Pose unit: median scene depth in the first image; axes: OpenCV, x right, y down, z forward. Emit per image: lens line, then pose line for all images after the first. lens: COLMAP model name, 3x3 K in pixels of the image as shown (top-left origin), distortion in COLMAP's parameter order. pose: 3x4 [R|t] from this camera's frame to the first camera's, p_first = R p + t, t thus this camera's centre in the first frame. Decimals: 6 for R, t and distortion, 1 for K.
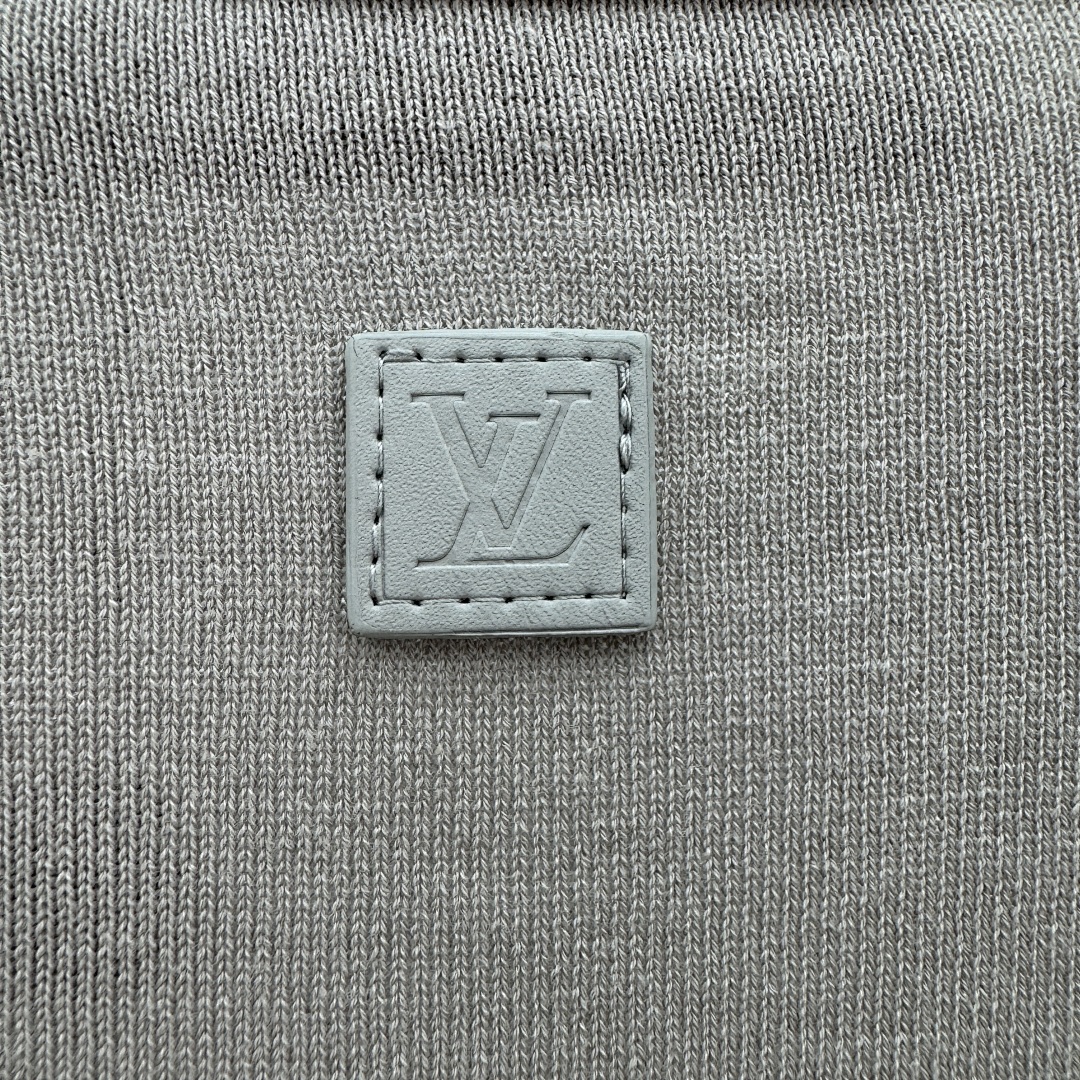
lens RADIAL K [[953.7, 0, 540.0], [0, 953.7, 540.0], [0, 0, 1]] dist [-0.028500, 0.006574]
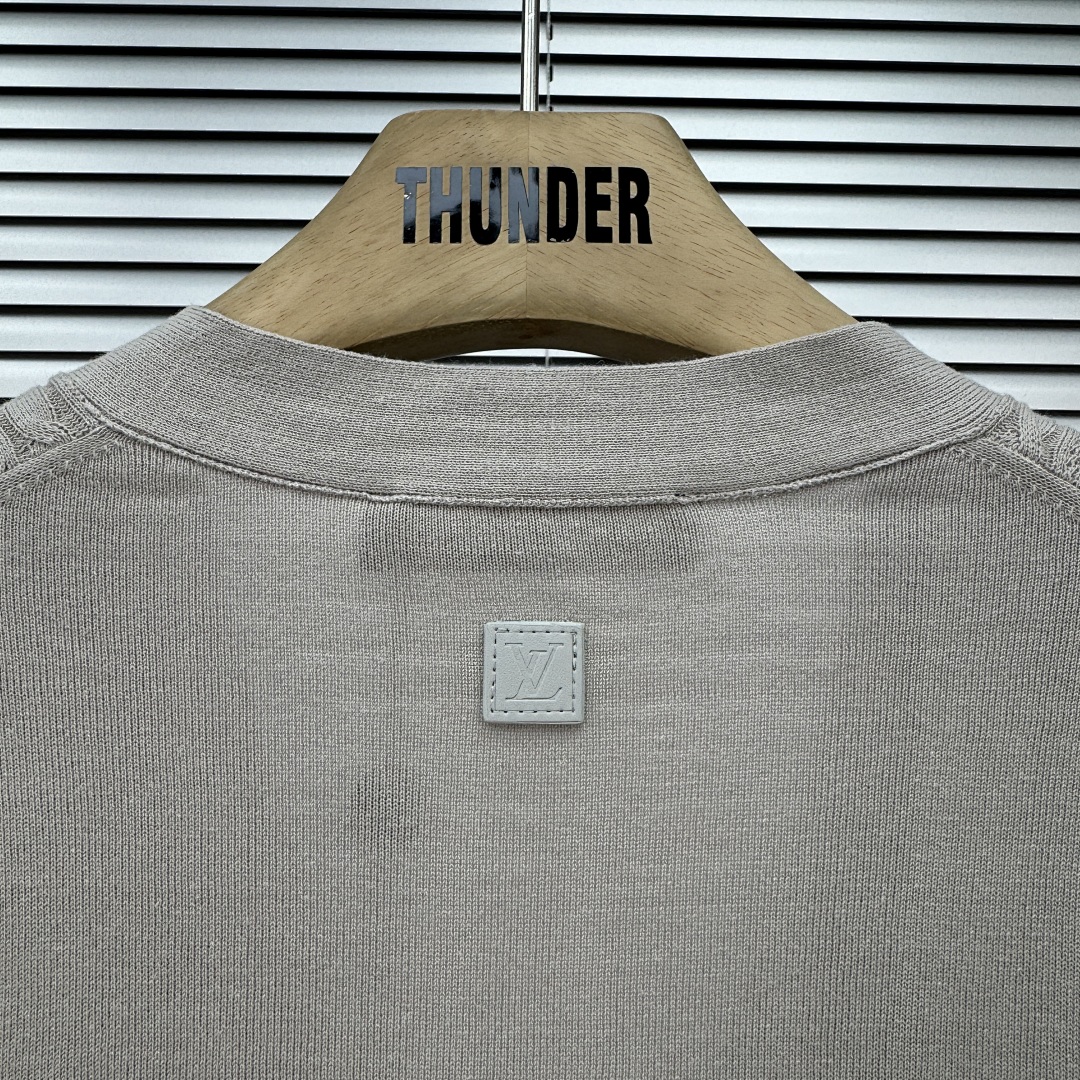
lens RADIAL K [[953.7, 0, 540.0], [0, 953.7, 540.0], [0, 0, 1]] dist [-0.028500, 0.006574]
pose [[0.992487, 0.003119, -0.122311, 0.350289], [-0.017210, 0.993294, -0.114324, -0.133554], [0.121134, 0.115571, 0.985885, -2.044939]]
